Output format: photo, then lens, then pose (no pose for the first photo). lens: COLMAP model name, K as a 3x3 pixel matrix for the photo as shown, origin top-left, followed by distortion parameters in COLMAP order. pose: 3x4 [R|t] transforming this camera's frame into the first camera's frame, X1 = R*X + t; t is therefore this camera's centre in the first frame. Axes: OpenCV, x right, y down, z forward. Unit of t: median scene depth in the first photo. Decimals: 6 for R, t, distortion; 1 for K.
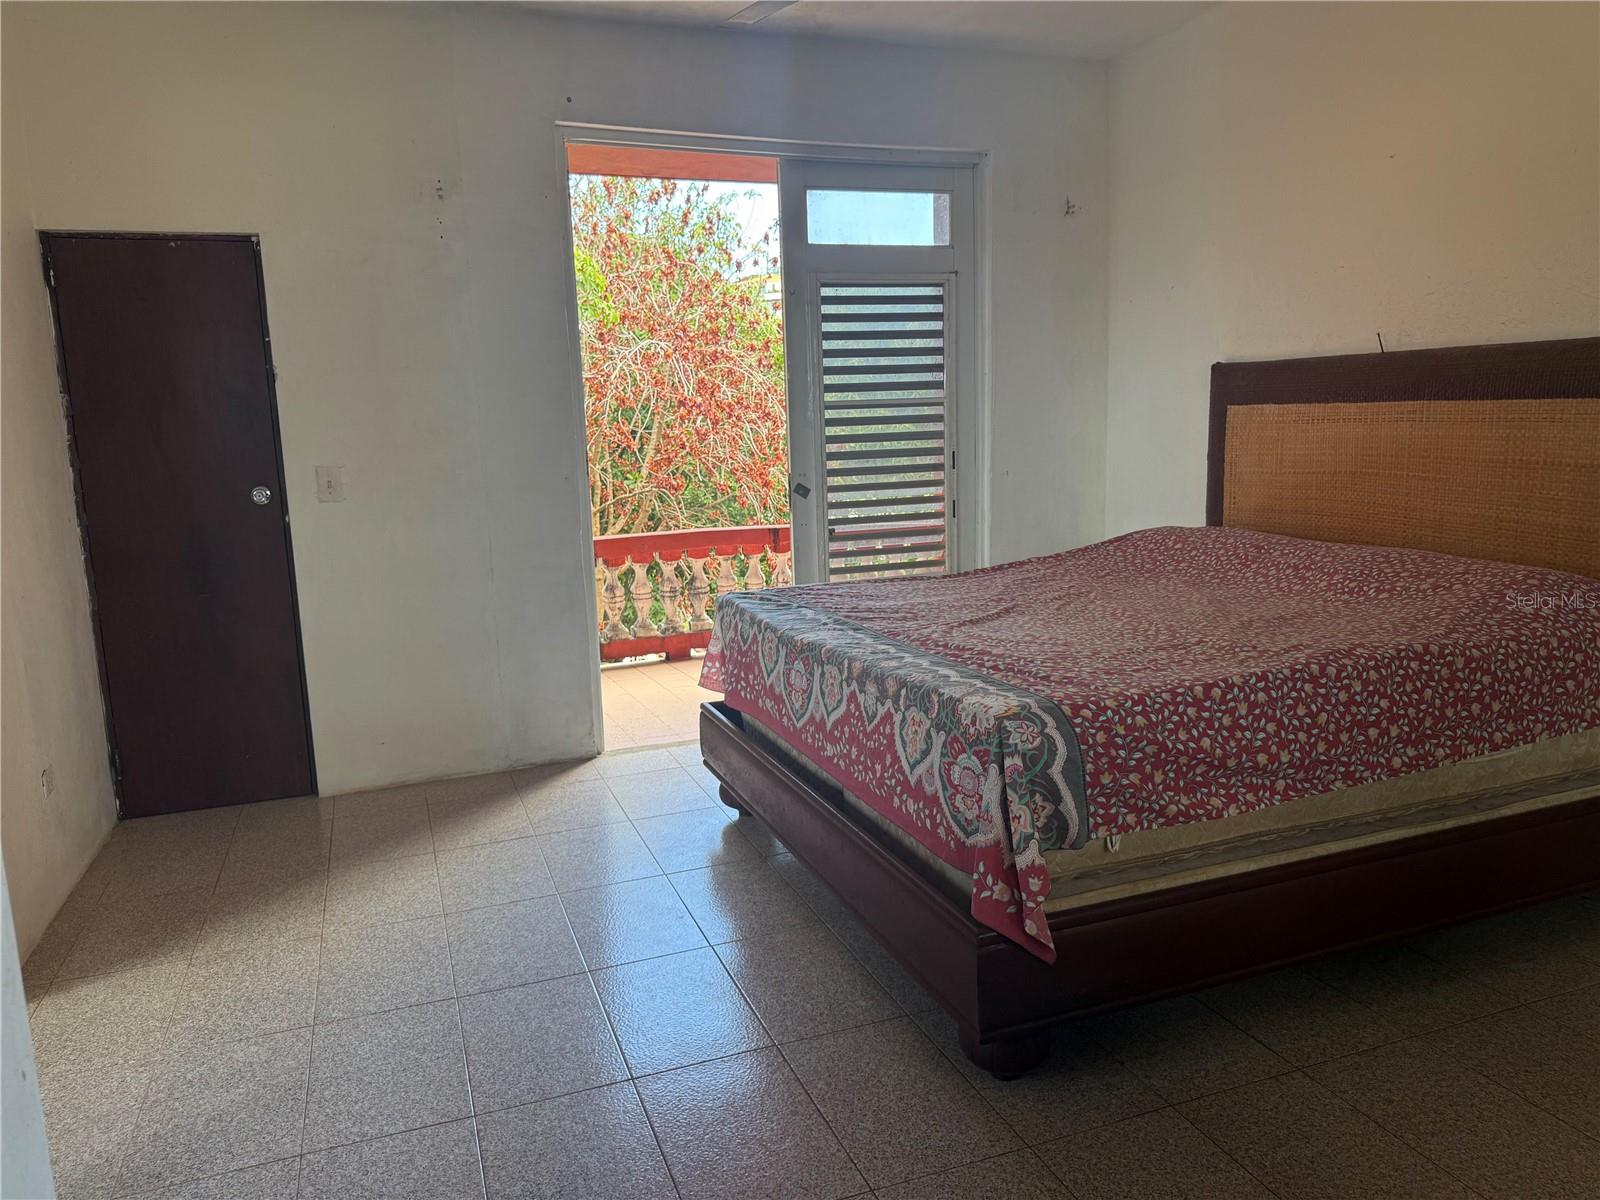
lens RADIAL K [[1108.8, 0, 800.0], [0, 1108.8, 600.0], [0, 0, 1]] dist [0.105292, -0.148264]
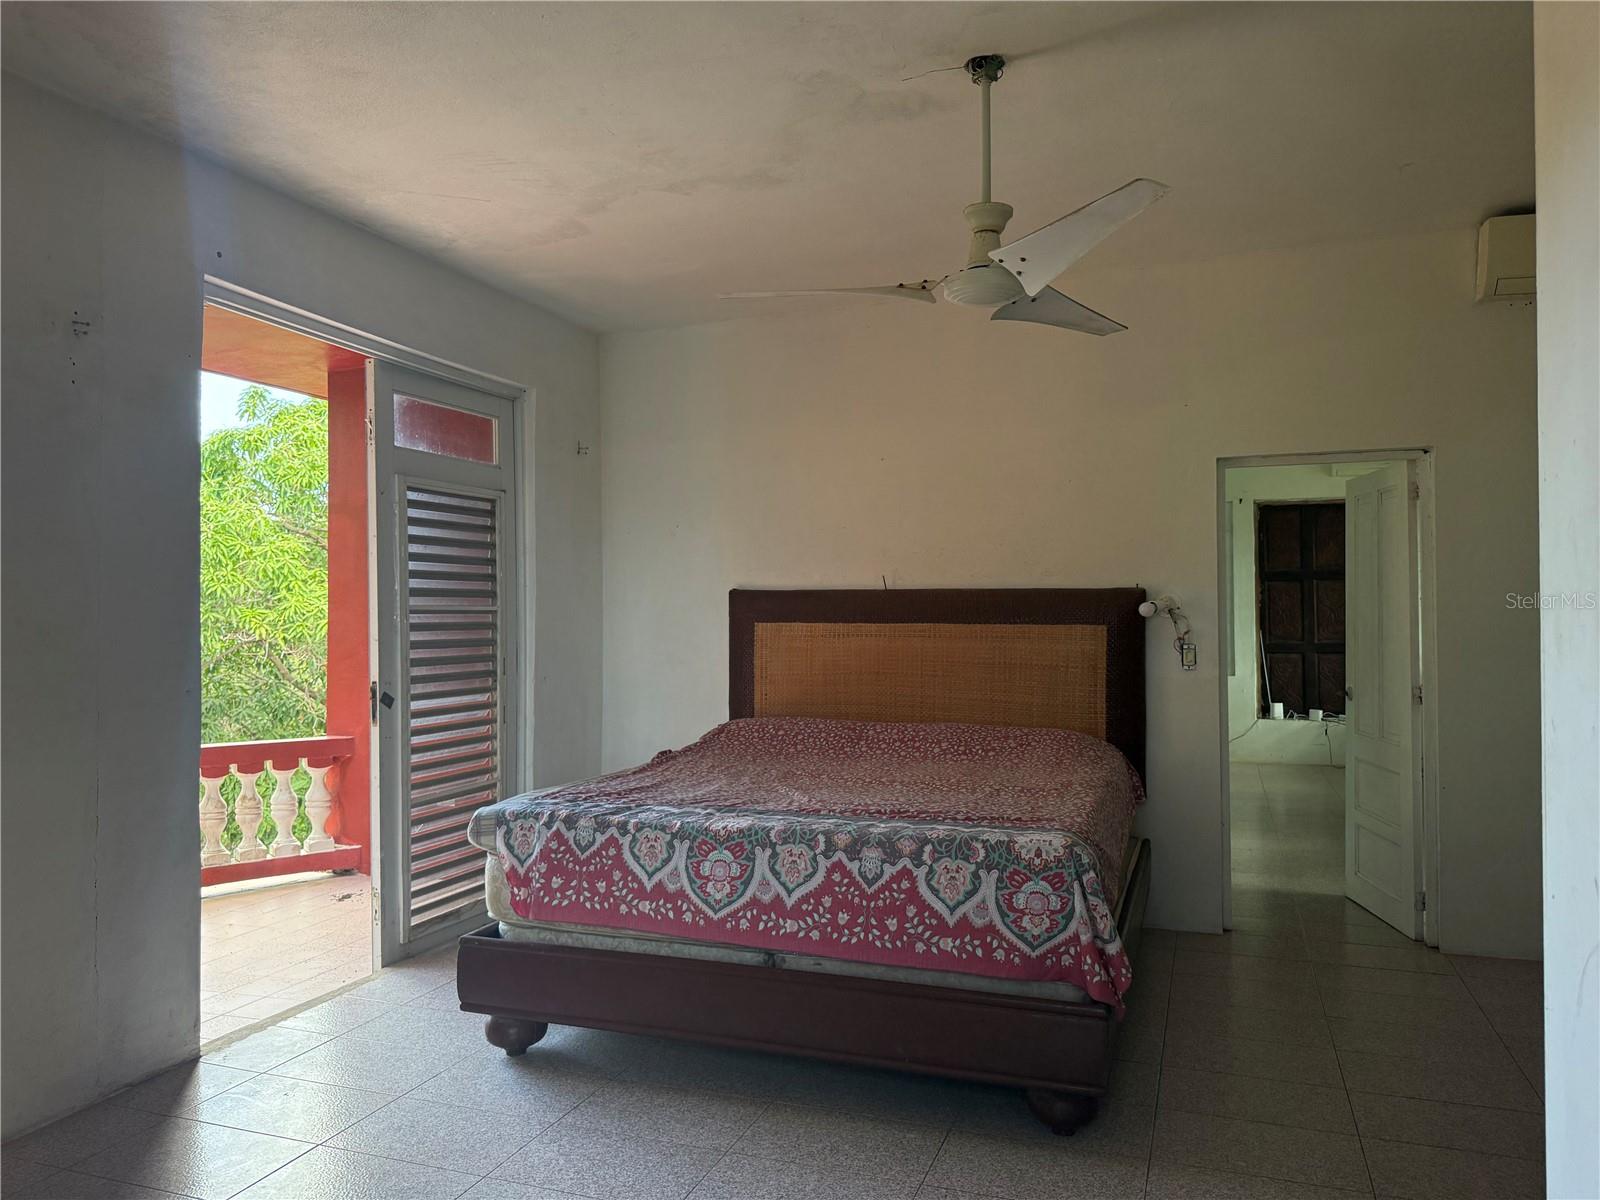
lens RADIAL K [[1091.6, 0, 800.0], [0, 1091.6, 600.0], [0, 0, 1]] dist [0.024415, -0.000872]
pose [[0.670630, 0.042193, 0.740591, -0.810770], [0.103331, 0.983334, -0.149592, -0.016436], [-0.734560, 0.176847, 0.655093, 0.258697]]
